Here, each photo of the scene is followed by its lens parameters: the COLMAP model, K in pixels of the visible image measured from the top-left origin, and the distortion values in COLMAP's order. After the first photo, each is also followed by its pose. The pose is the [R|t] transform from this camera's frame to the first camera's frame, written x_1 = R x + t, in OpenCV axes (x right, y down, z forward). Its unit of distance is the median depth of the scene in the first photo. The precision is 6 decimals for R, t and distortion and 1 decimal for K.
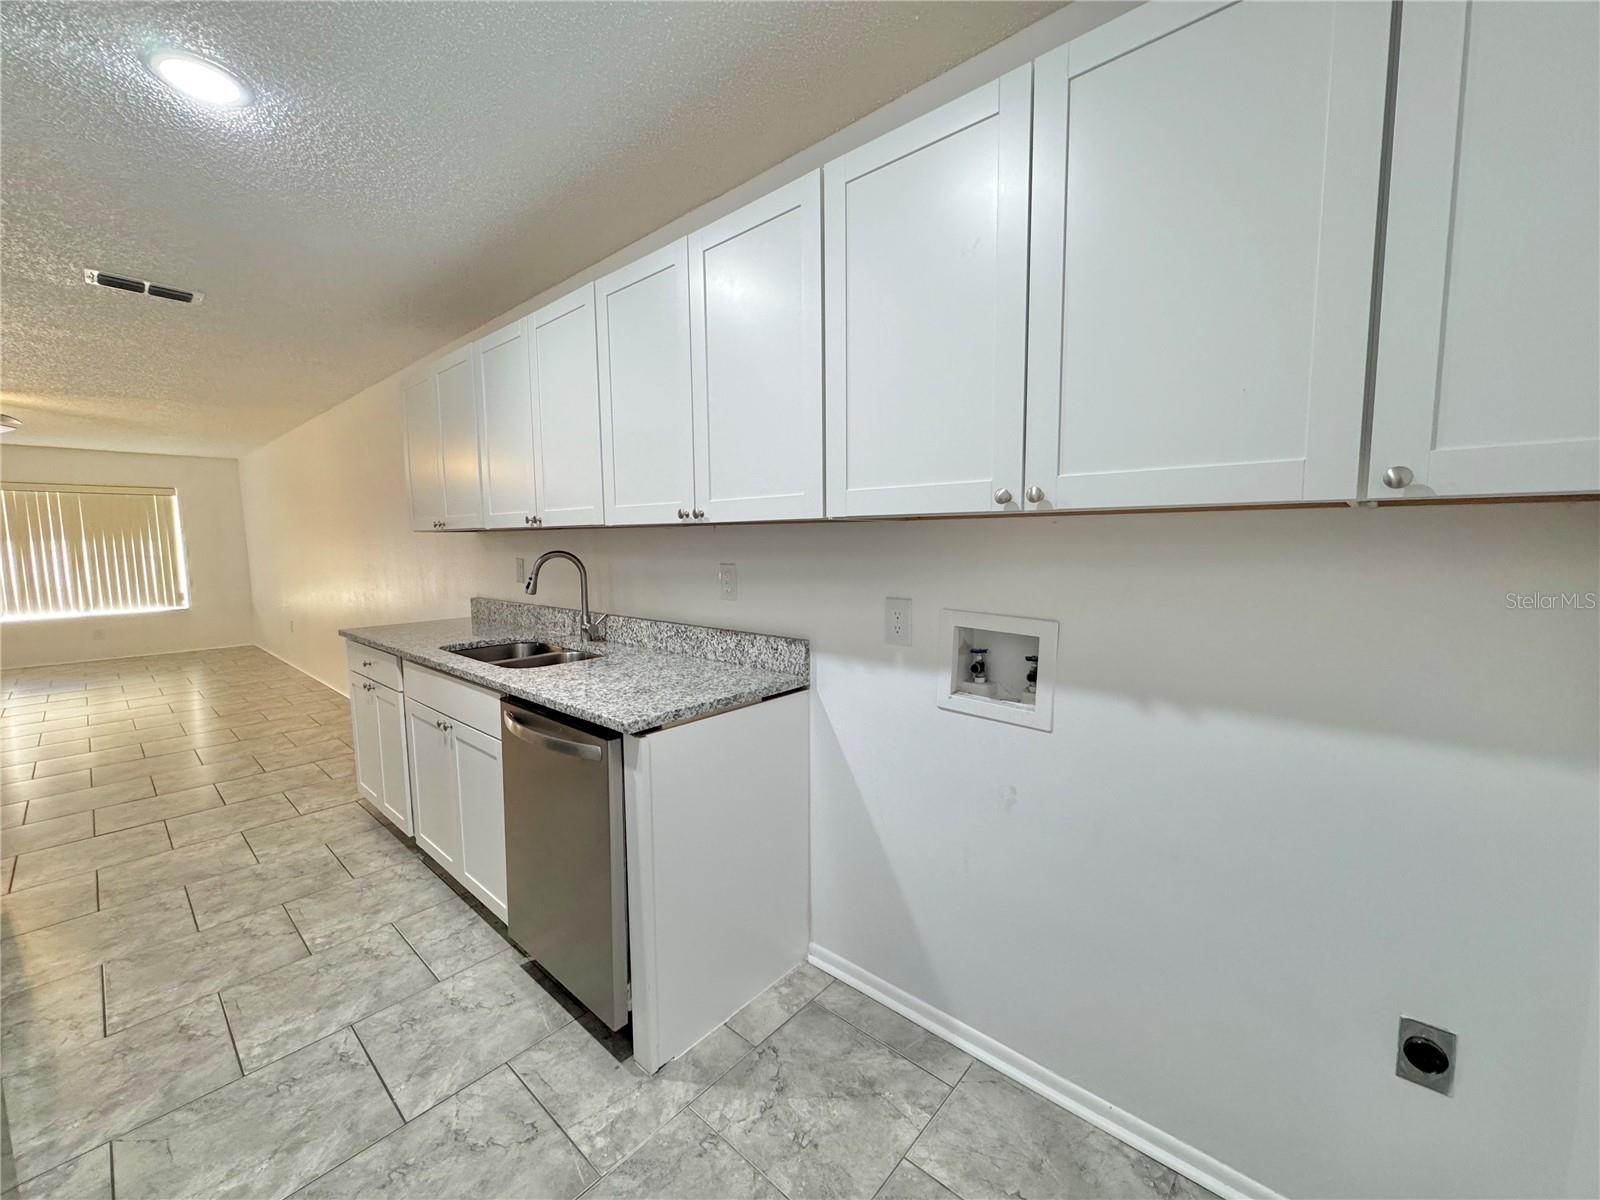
lens RADIAL K [[636.4, 0, 800.0], [0, 636.4, 600.0], [0, 0, 1]] dist [-0.002266, 0.000421]
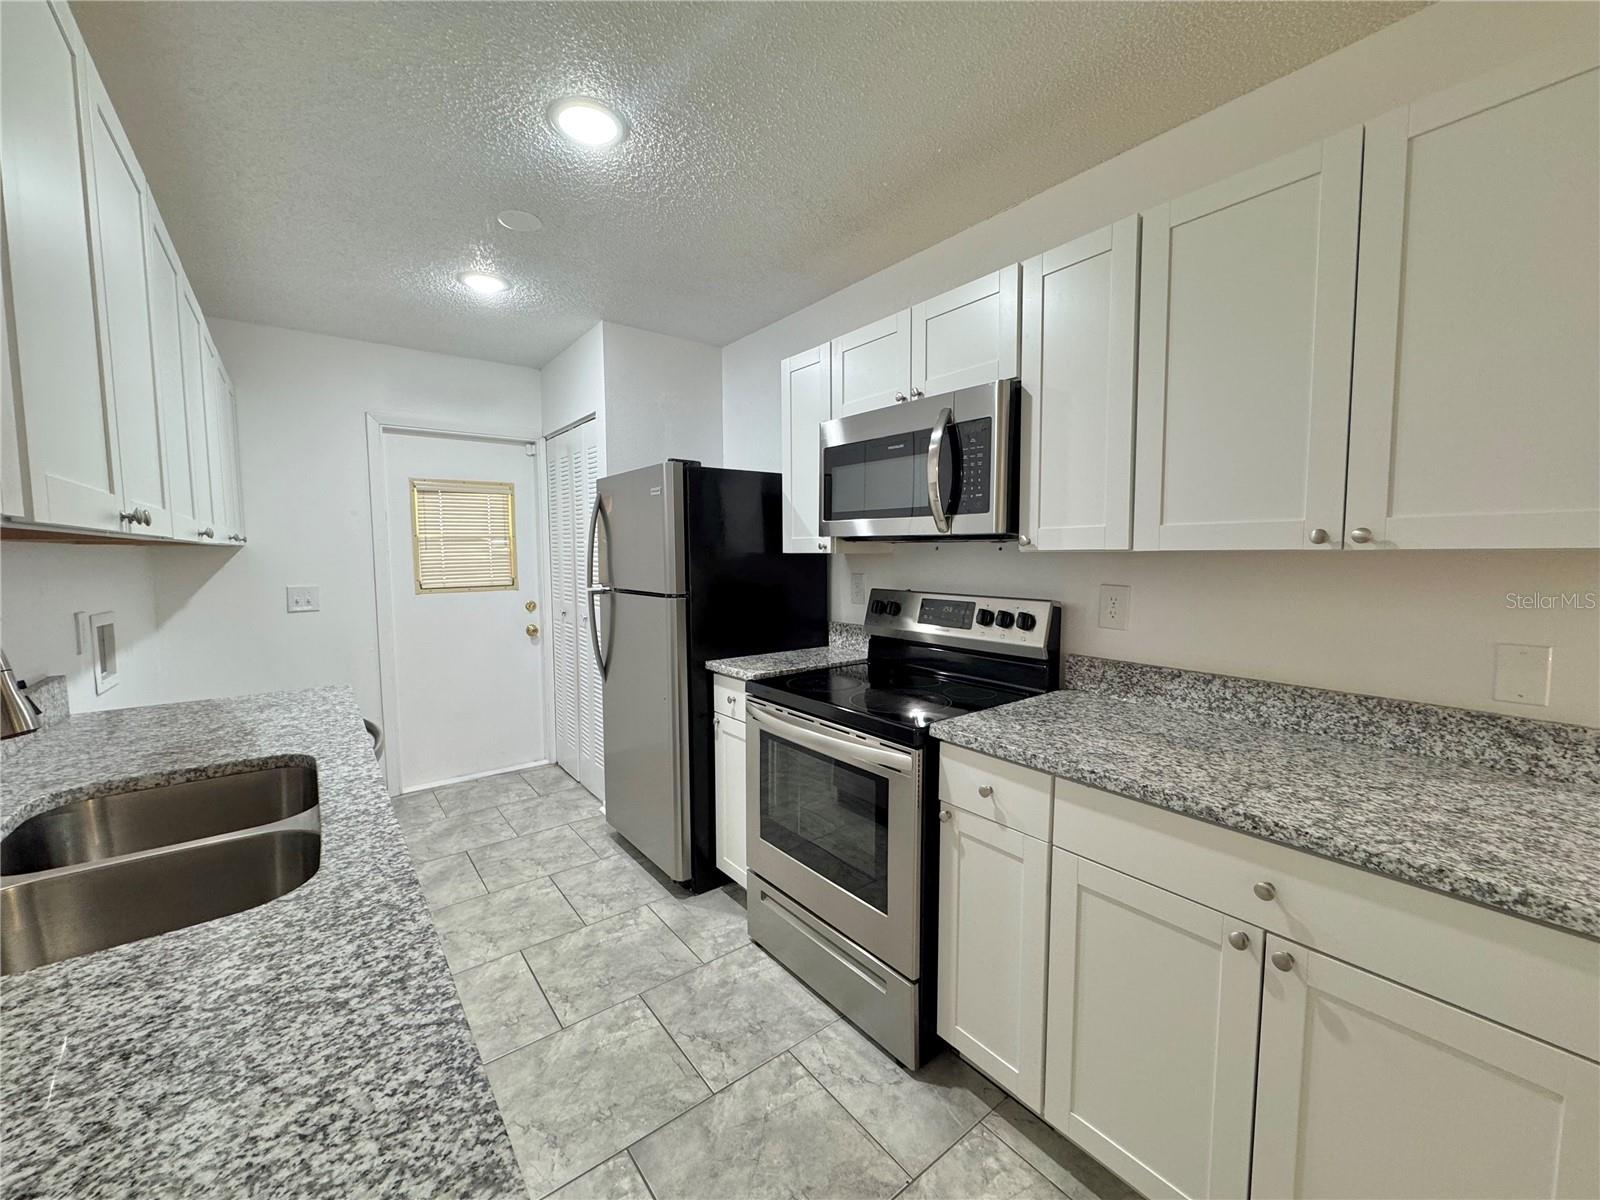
lens RADIAL K [[640.4, 0, 803.9], [0, 640.4, 599.5], [0, 0, 1]] dist [-0.002474, 0.000550]
pose [[-0.983295, -0.000482, 0.182021, -1.181452], [0.031538, 0.984421, 0.172977, -0.161672], [-0.179268, 0.175828, -0.967960, 1.672365]]
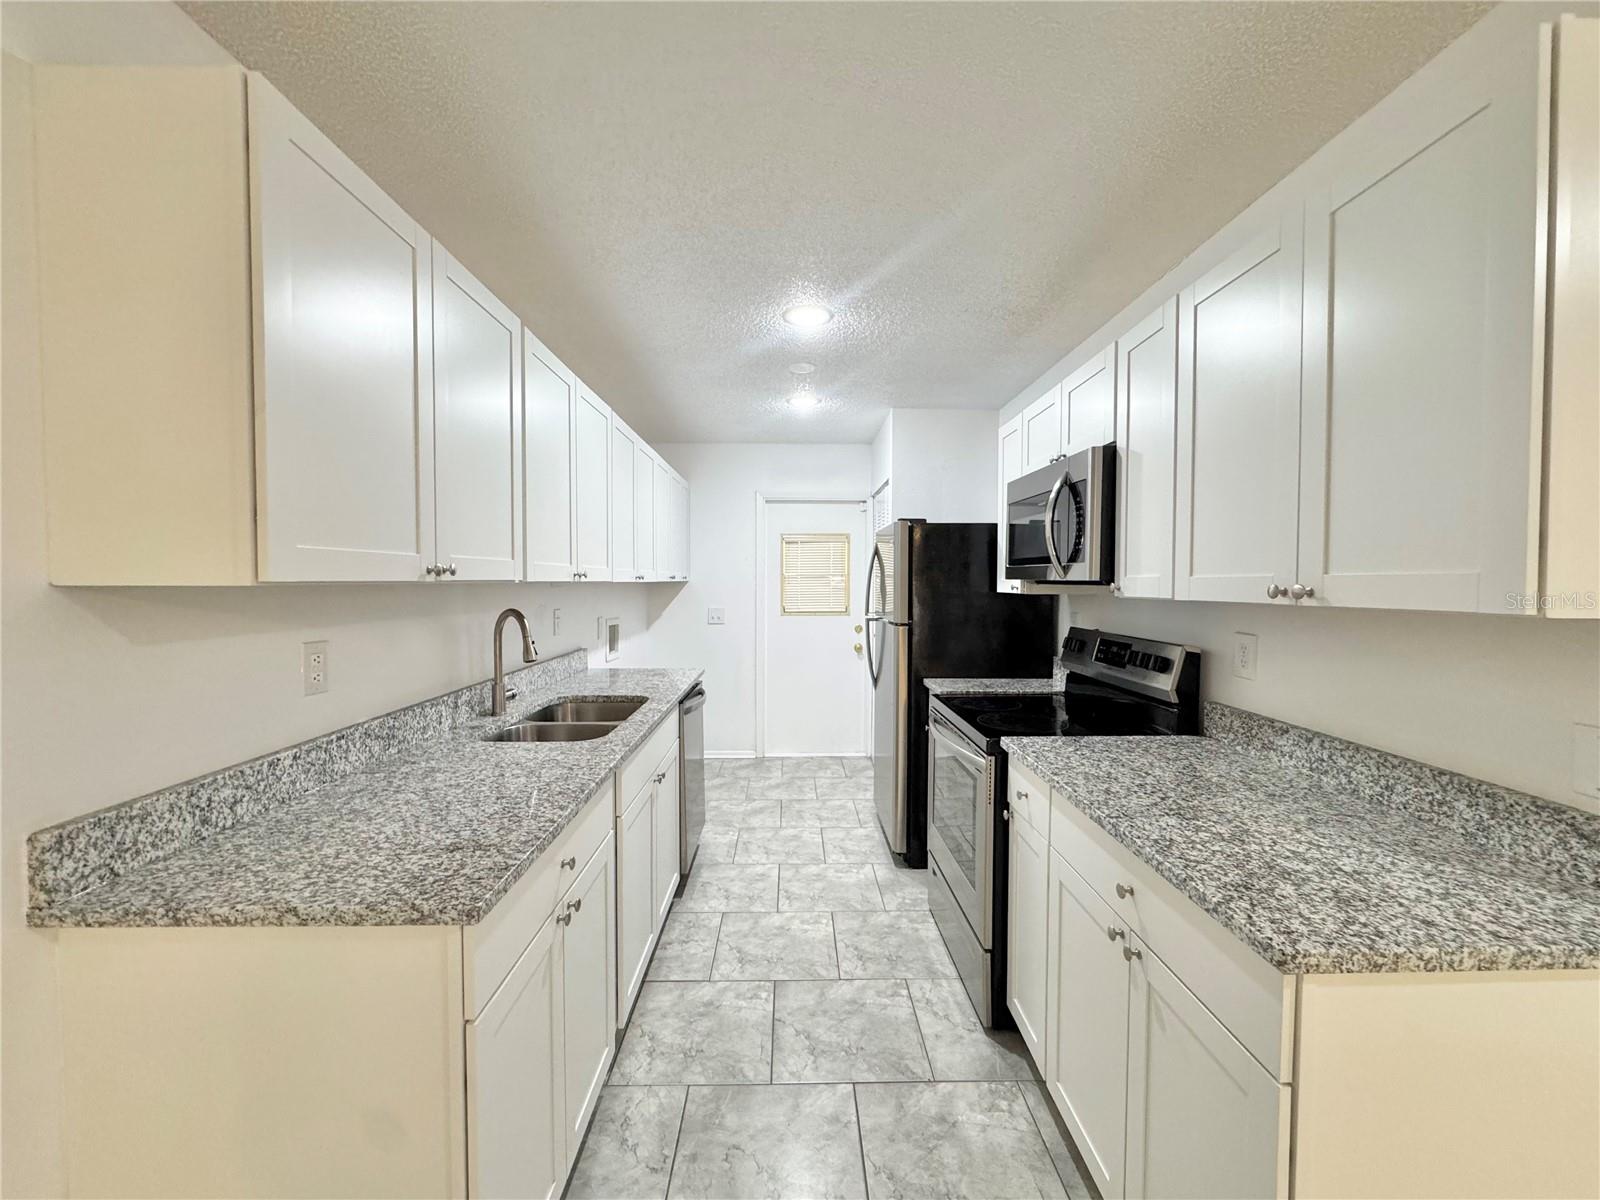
lens RADIAL K [[640.3, 0, 797.9], [0, 640.3, 598.0], [0, 0, 1]] dist [-0.002482, 0.000187]
pose [[-0.672371, -0.012602, 0.740107, -1.720844], [0.077460, 0.993167, 0.087282, -0.185746], [-0.736150, 0.116015, -0.666801, 1.755161]]
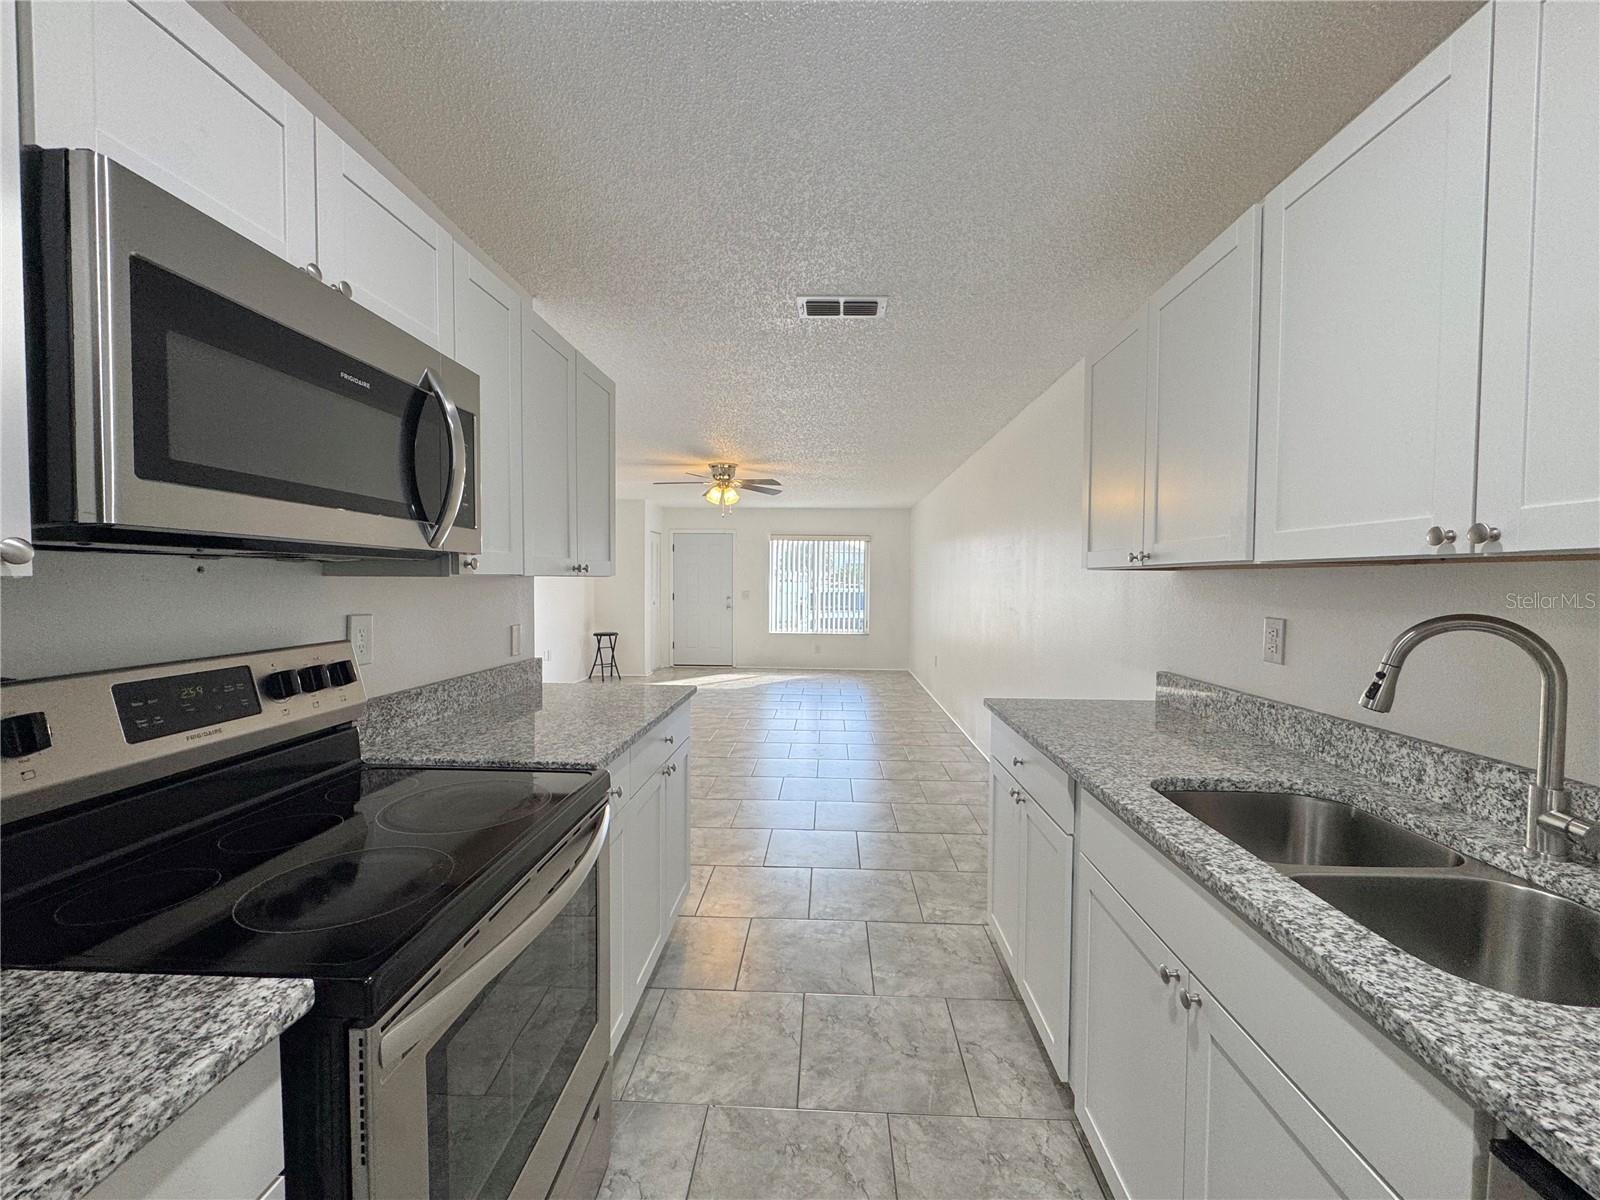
lens RADIAL K [[636.4, 0, 800.0], [0, 636.4, 600.0], [0, 0, 1]] dist [-0.002266, 0.000421]
pose [[0.627739, 0.039921, -0.777399, -0.459675], [-0.090534, 0.995651, -0.021976, -0.053653], [0.773141, 0.084176, 0.628623, 0.568451]]
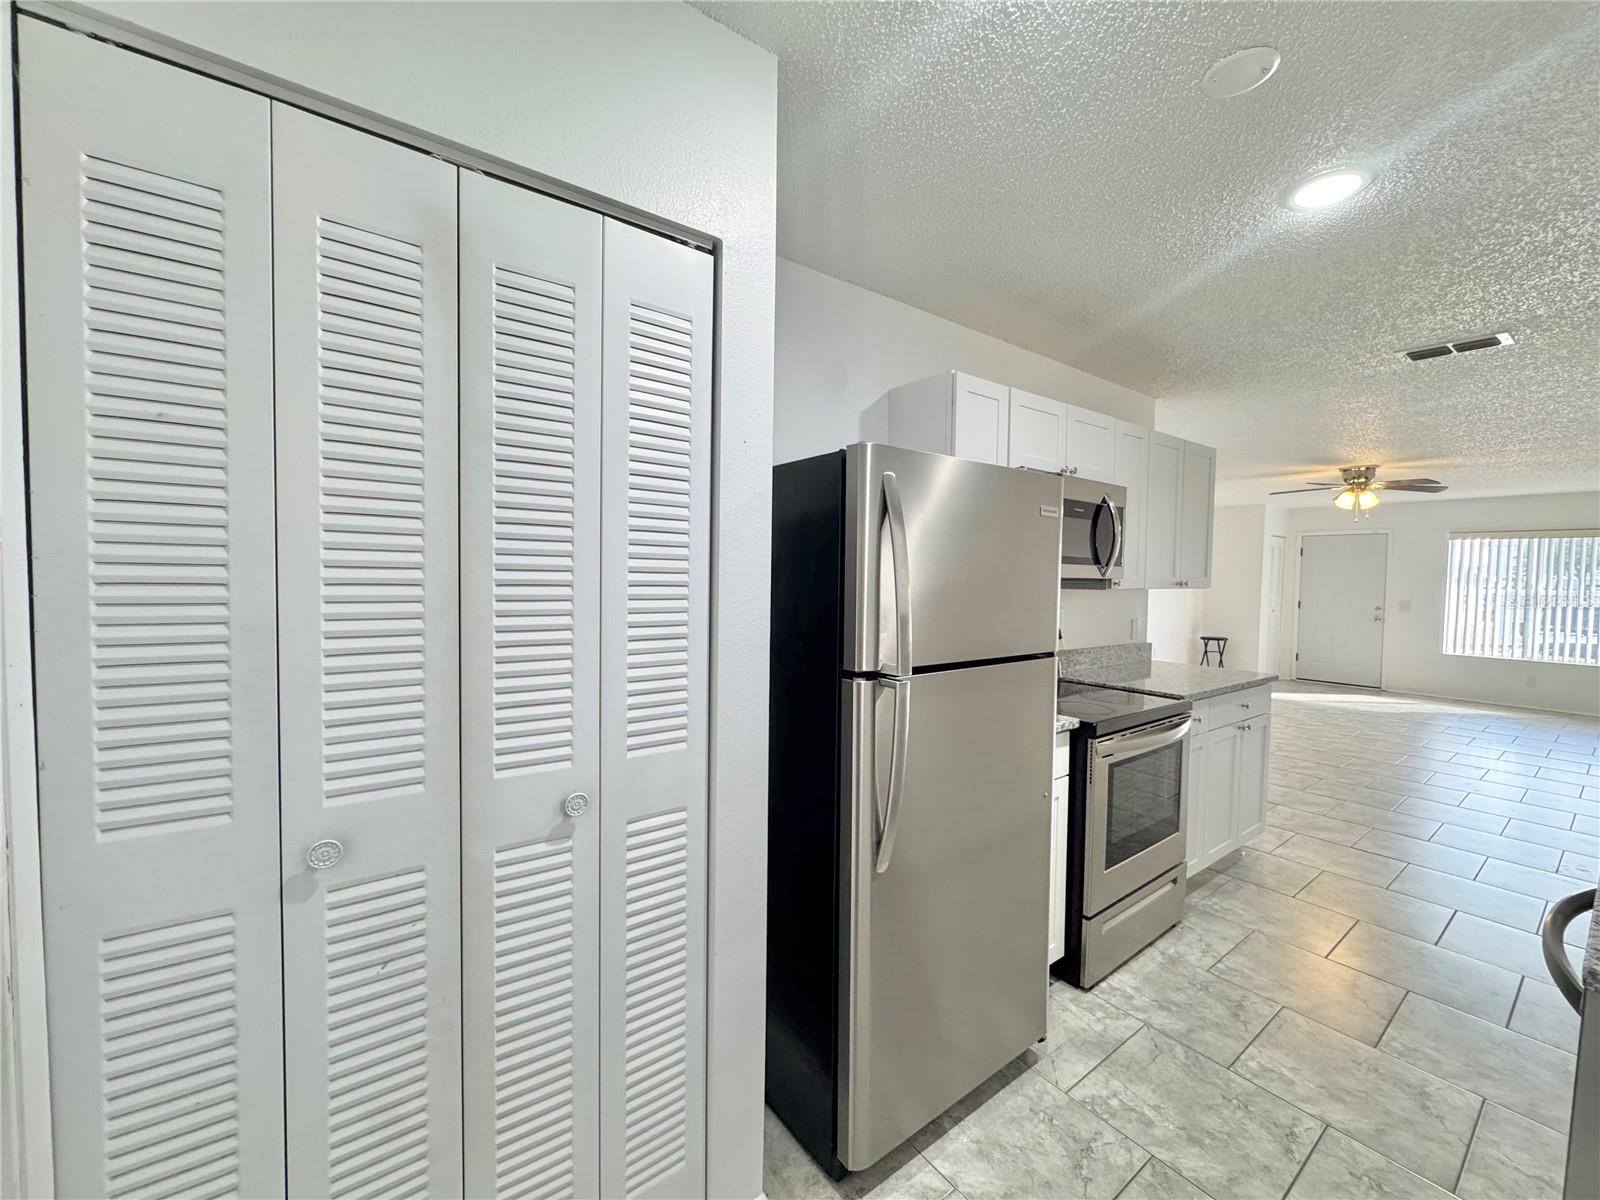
lens RADIAL K [[640.4, 0, 803.9], [0, 640.4, 599.5], [0, 0, 1]] dist [-0.002474, 0.000550]
pose [[-0.198576, 0.046146, -0.978998, 0.295195], [-0.109358, 0.991610, 0.068922, -0.063897], [0.973965, 0.120748, -0.191864, 0.319605]]
